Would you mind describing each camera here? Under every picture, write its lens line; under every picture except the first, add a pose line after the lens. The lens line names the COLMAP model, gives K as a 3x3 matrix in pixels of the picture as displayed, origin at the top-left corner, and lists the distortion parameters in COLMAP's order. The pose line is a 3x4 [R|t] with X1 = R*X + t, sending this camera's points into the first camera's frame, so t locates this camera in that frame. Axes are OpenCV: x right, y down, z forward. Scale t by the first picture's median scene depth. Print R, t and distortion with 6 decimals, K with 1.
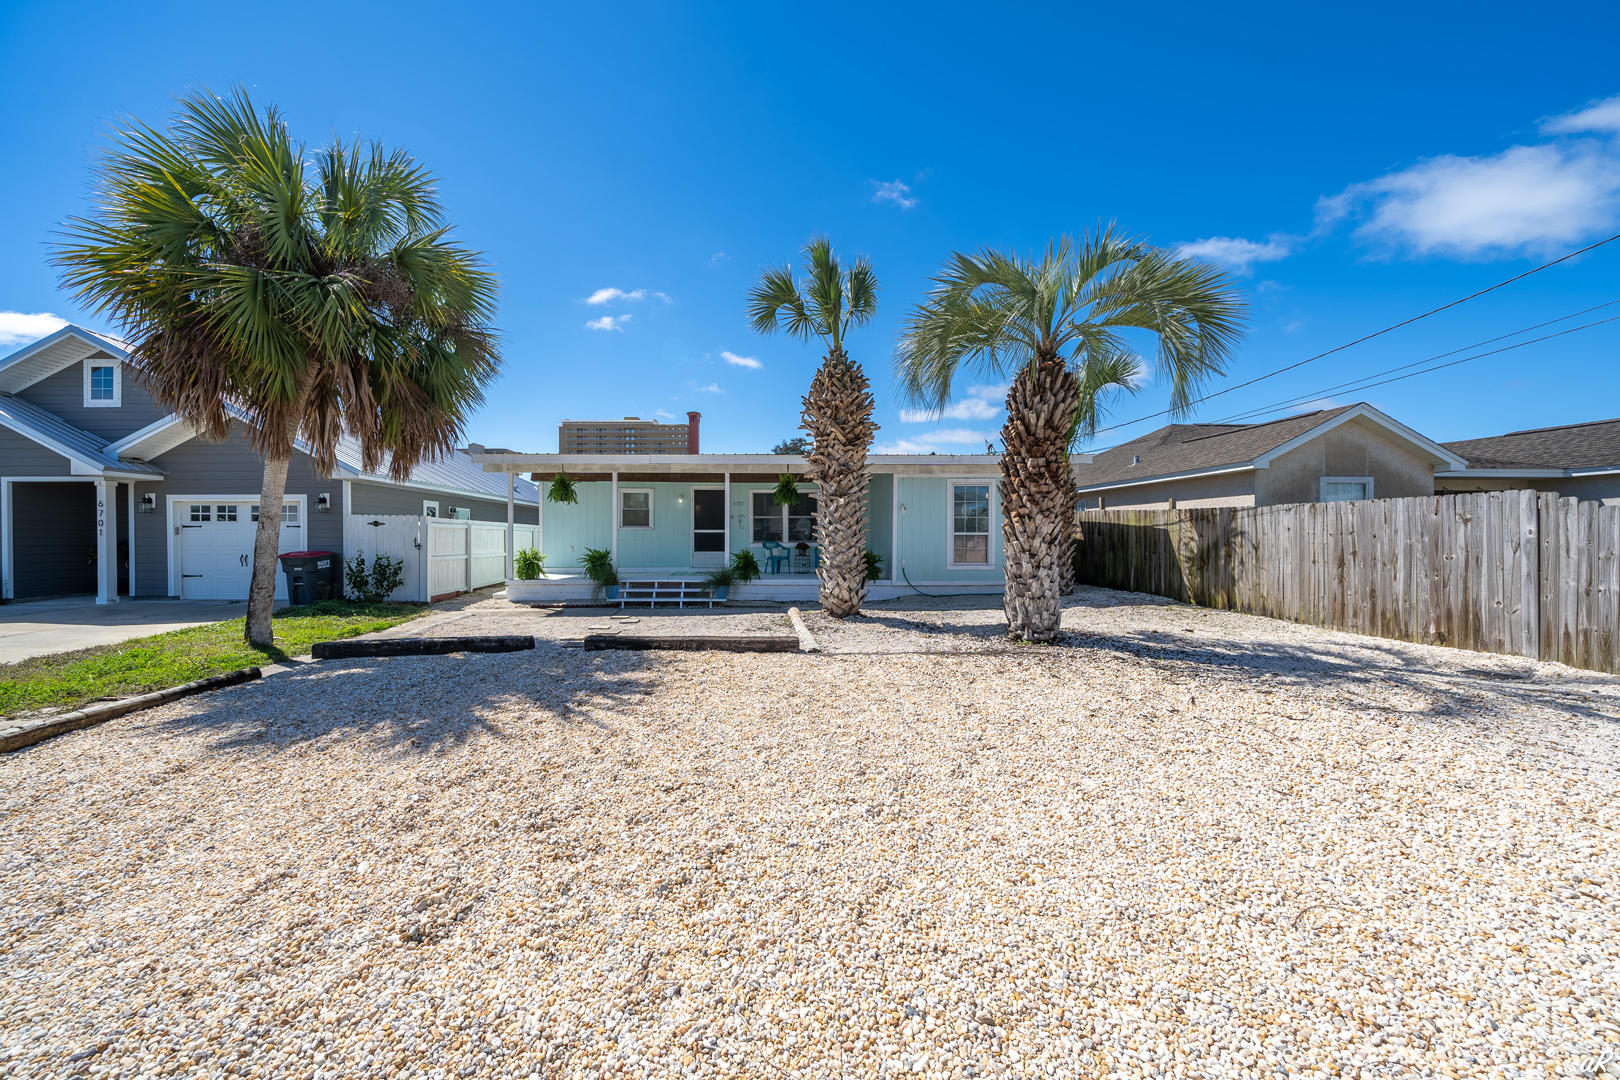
lens RADIAL K [[693.5, 0, 803.5], [0, 693.5, 536.3], [0, 0, 1]] dist [-0.000560, -0.000028]
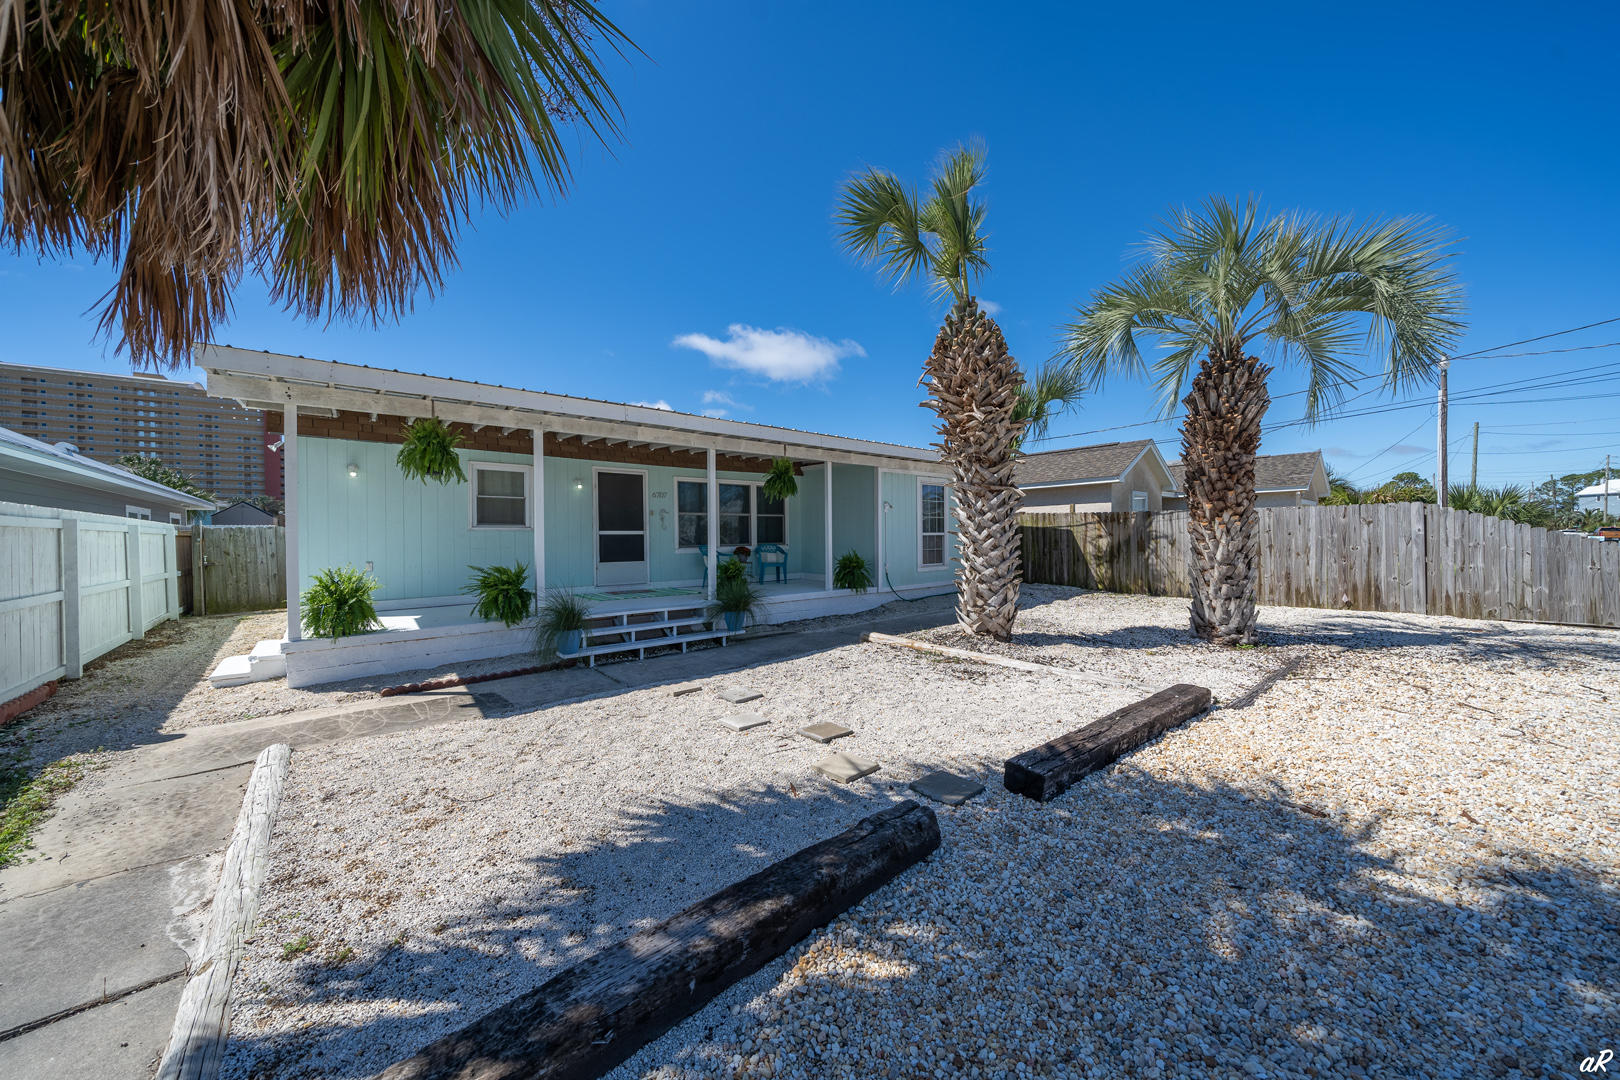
lens RADIAL K [[559.4, 0, 799.2], [0, 559.4, 539.6], [0, 0, 1]] dist [-0.004139, -0.000071]
pose [[0.765901, -0.012330, 0.642840, -0.415965], [0.008861, 0.999924, 0.008622, -0.004316], [-0.642897, -0.000907, 0.765952, 0.523433]]
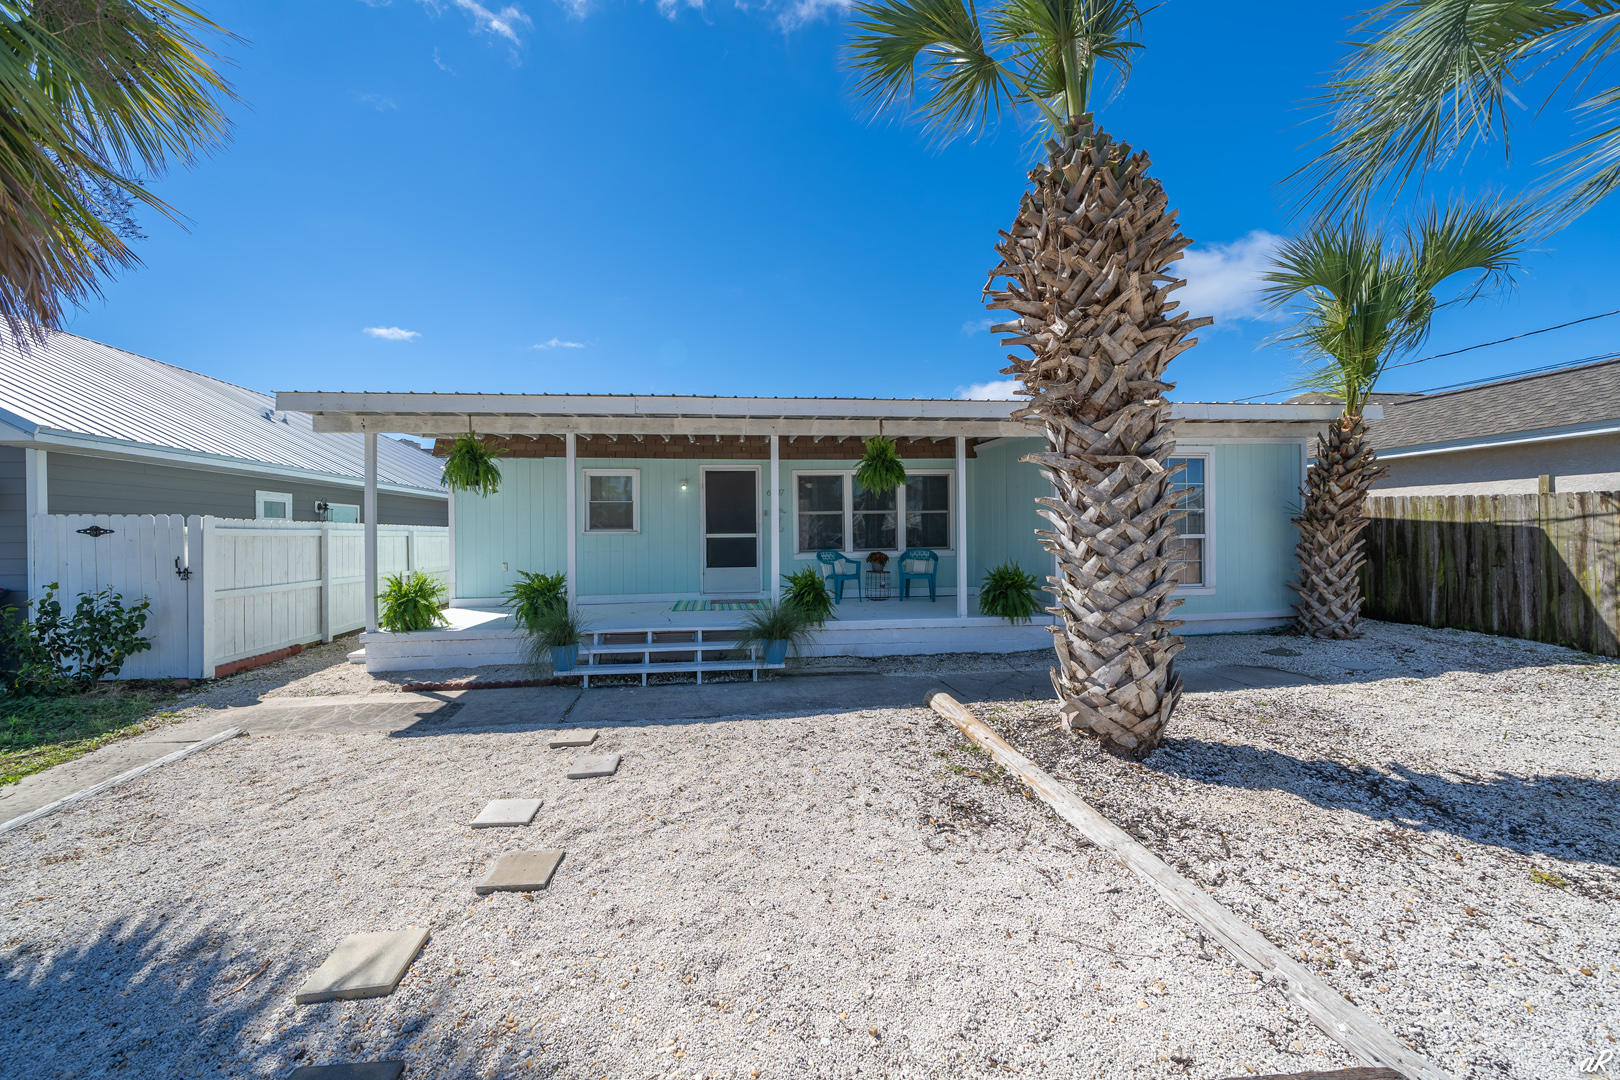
lens RADIAL K [[568.5, 0, 817.2], [0, 568.5, 530.6], [0, 0, 1]] dist [-0.004891, 0.000053]
pose [[0.994621, -0.011843, 0.102899, -0.126876], [0.011909, 0.999929, -0.000030, -0.012799], [-0.102891, 0.001256, 0.994692, 0.543091]]
